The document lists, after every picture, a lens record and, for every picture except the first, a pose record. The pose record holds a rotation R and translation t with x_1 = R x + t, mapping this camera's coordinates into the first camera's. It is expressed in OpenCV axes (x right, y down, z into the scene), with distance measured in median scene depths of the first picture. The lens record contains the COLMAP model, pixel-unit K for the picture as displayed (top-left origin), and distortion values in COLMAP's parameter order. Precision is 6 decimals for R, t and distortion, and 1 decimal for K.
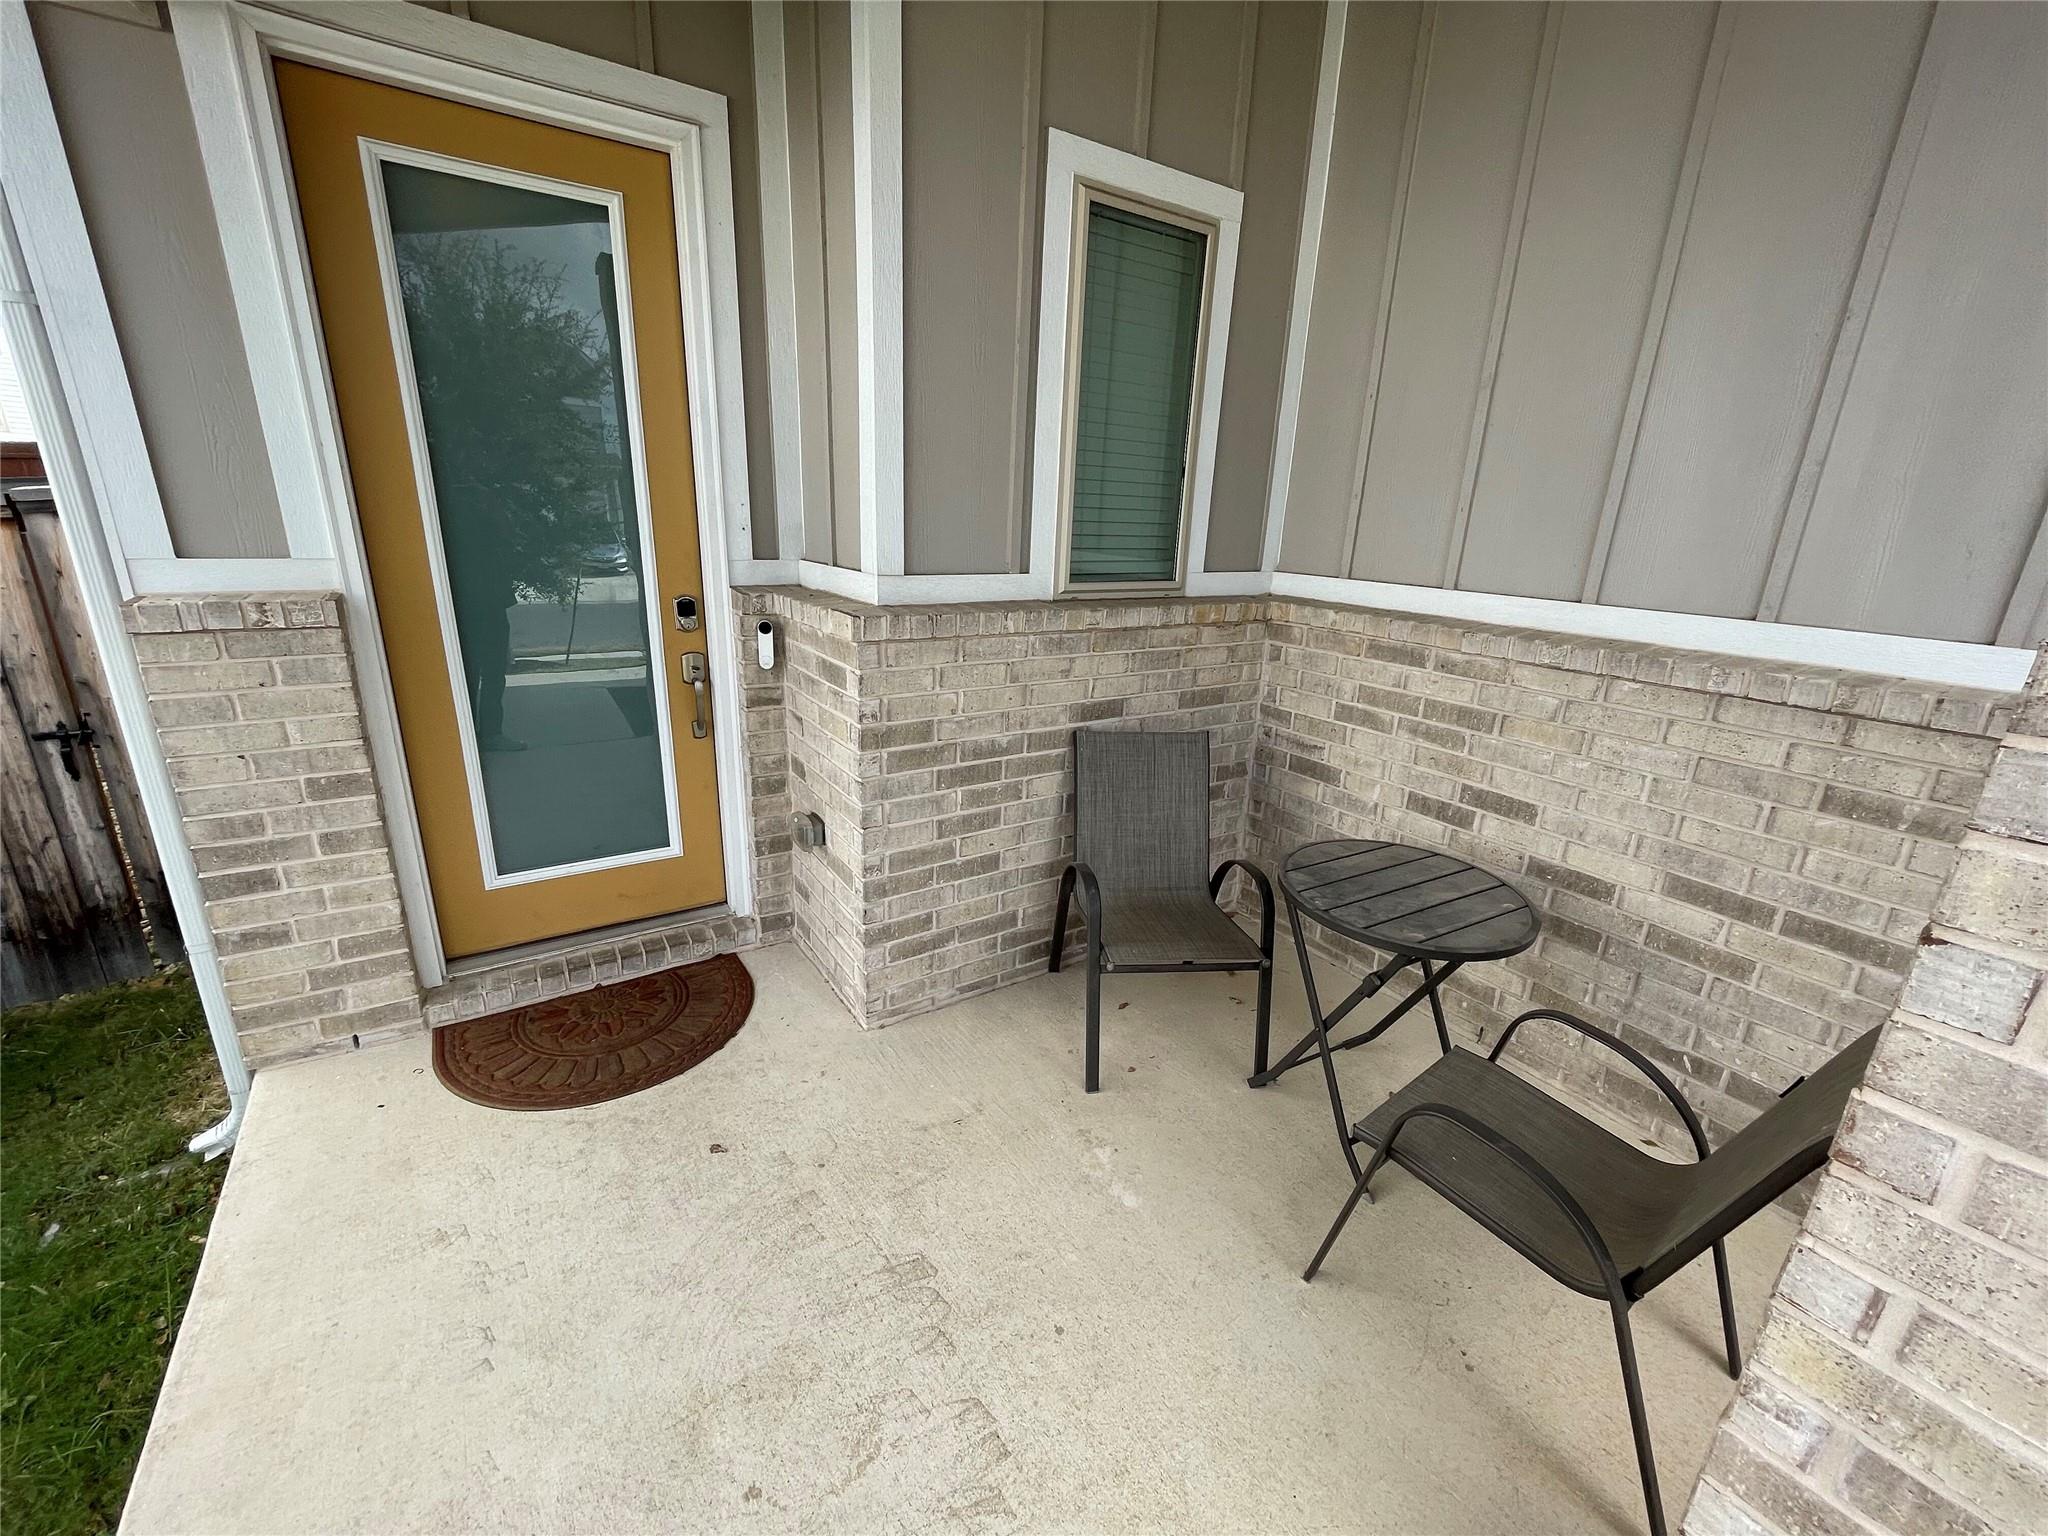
lens RADIAL K [[823.5, 0, 1024.8], [0, 823.5, 771.4], [0, 0, 1]] dist [-0.000709, -0.000776]
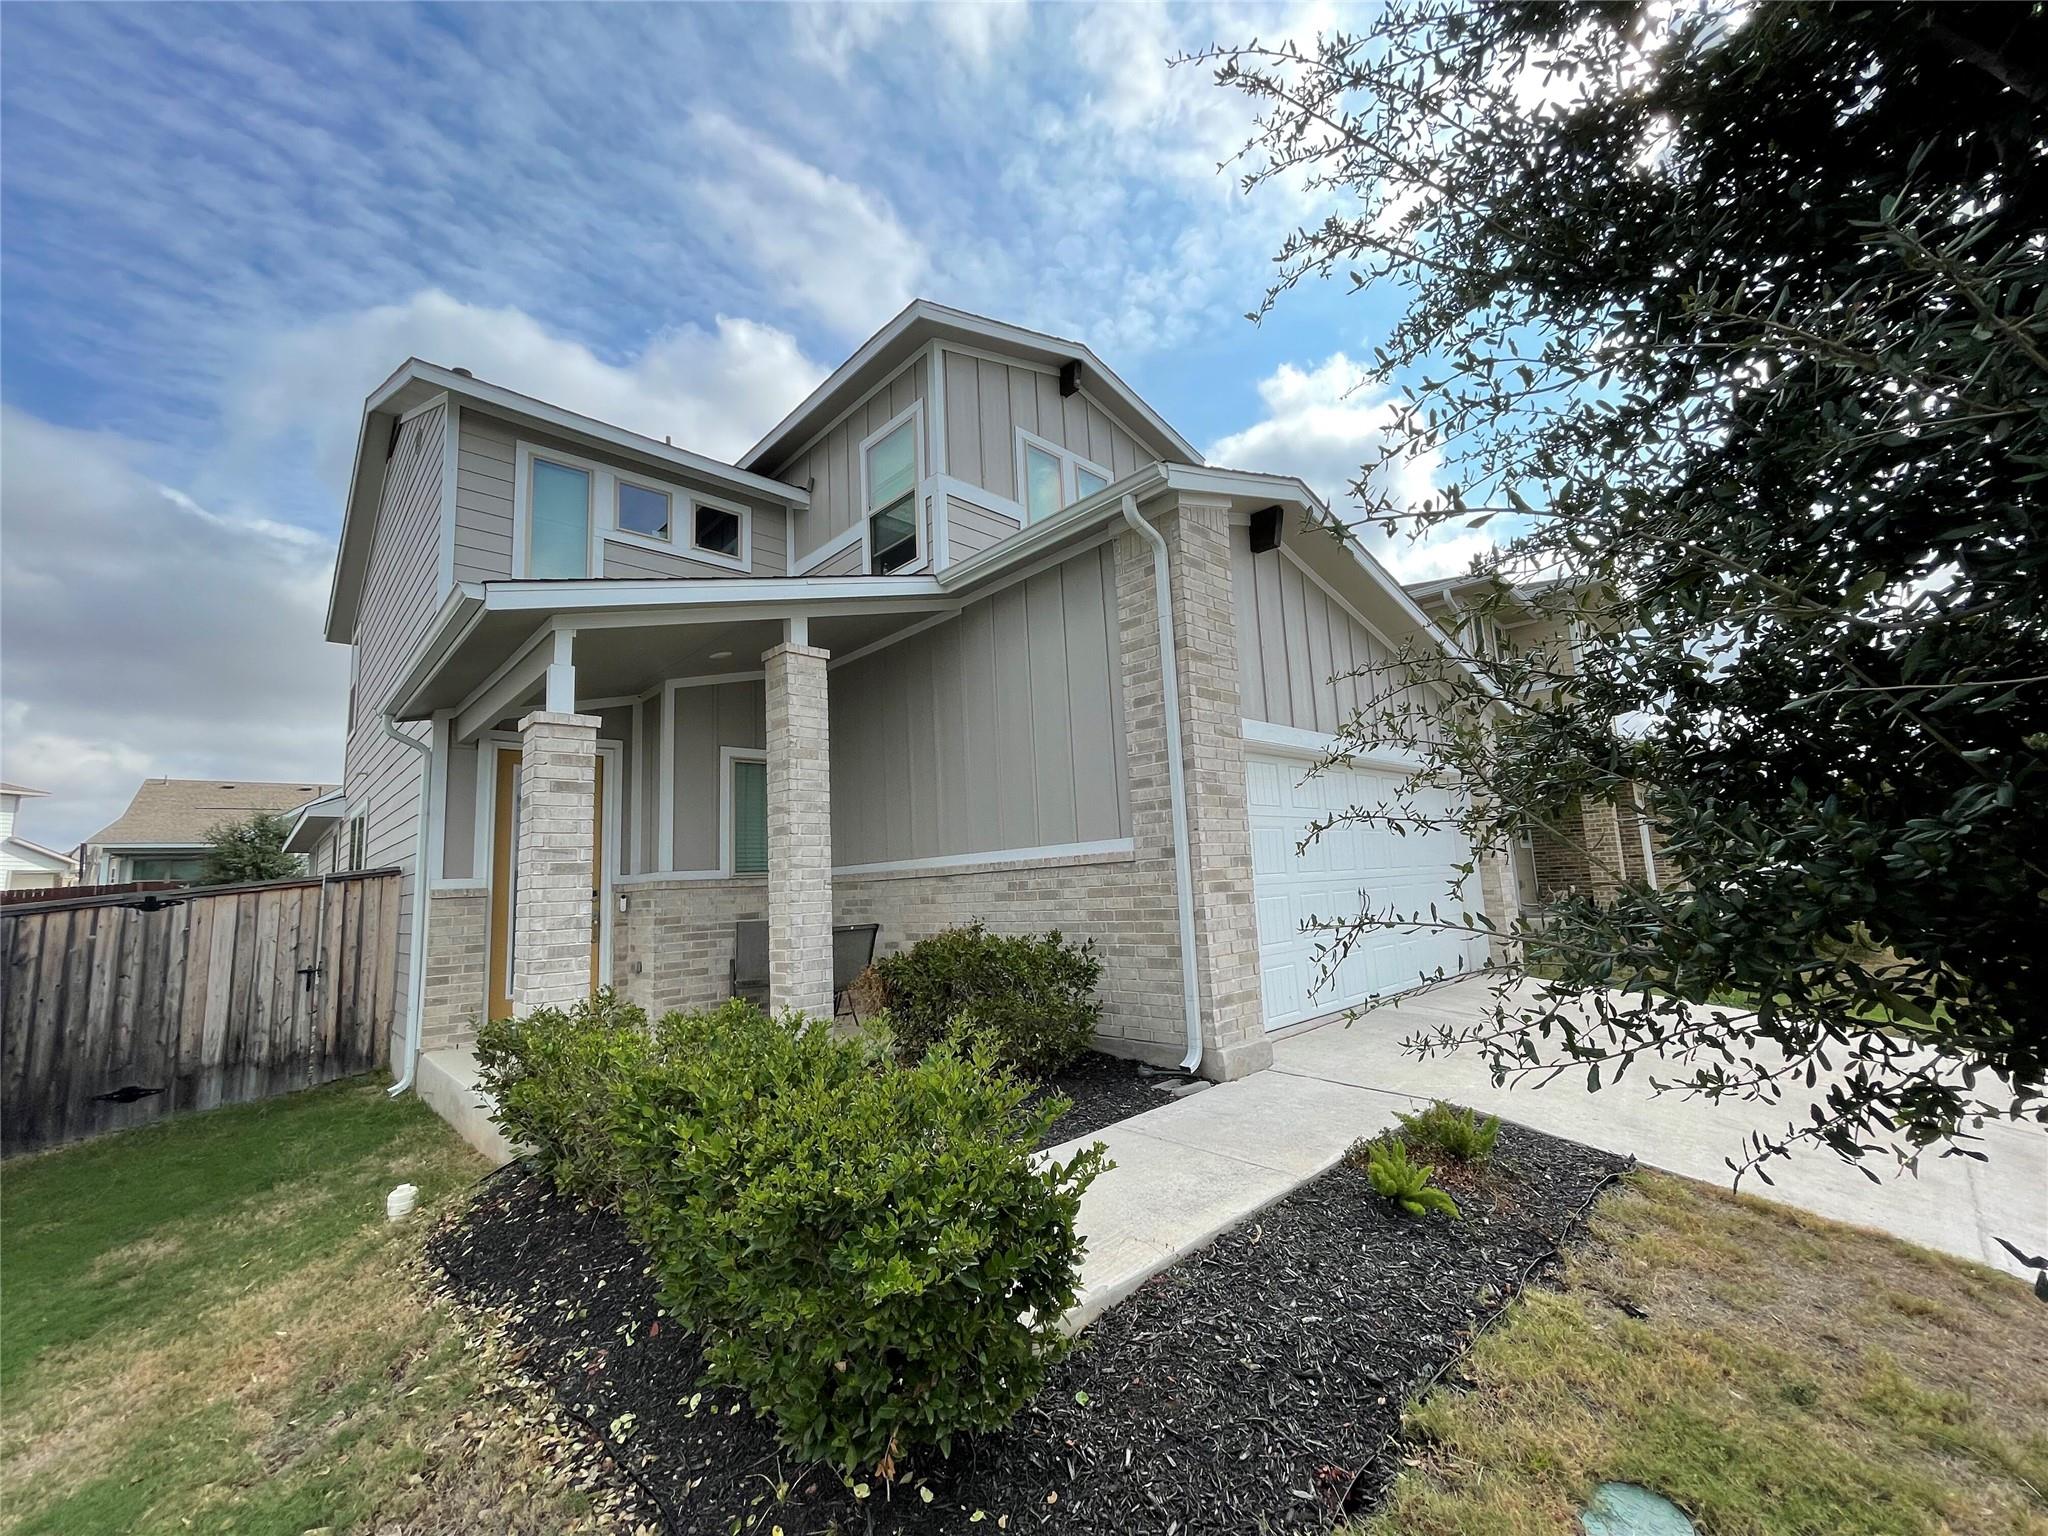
lens RADIAL K [[823.5, 0, 1025.4], [0, 823.5, 772.8], [0, 0, 1]] dist [-0.000709, -0.000776]
pose [[0.981471, -0.062558, 0.181113, 0.599269], [0.134378, 0.898525, -0.417847, 0.874437], [-0.136595, 0.434442, 0.890282, -2.046492]]
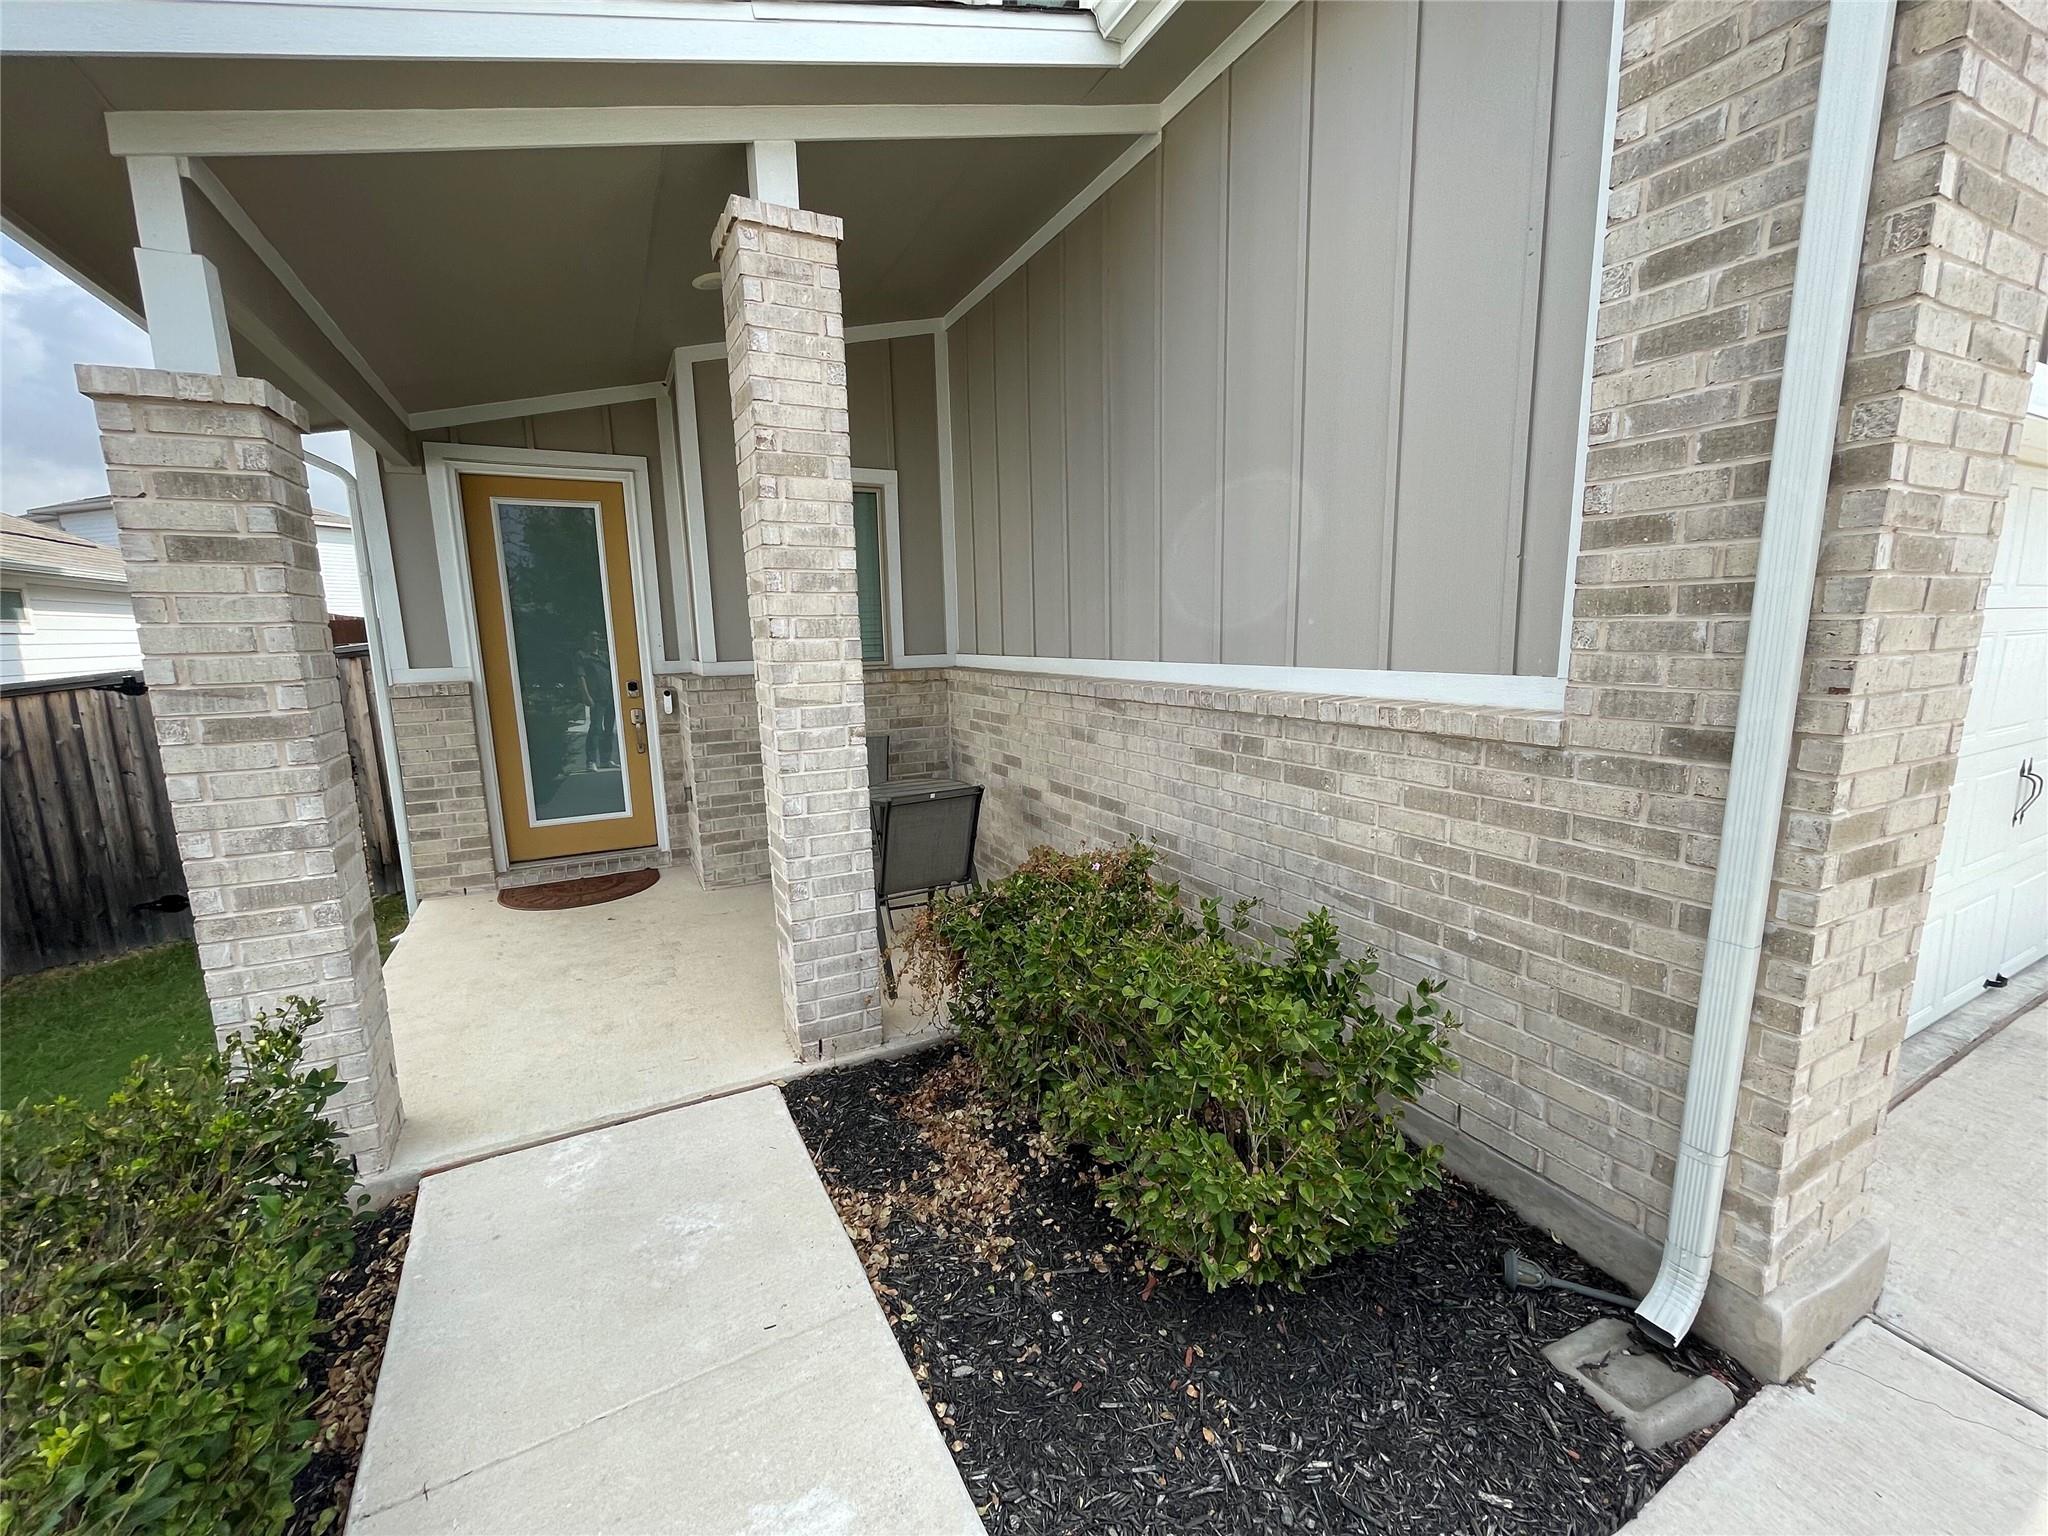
lens RADIAL K [[823.5, 0, 1026.5], [0, 823.5, 773.2], [0, 0, 1]] dist [-0.000709, -0.000776]
pose [[0.992587, -0.039929, -0.114791, 0.830153], [0.024064, 0.990359, -0.136415, 0.334389], [0.119131, 0.132642, 0.983979, -0.902195]]
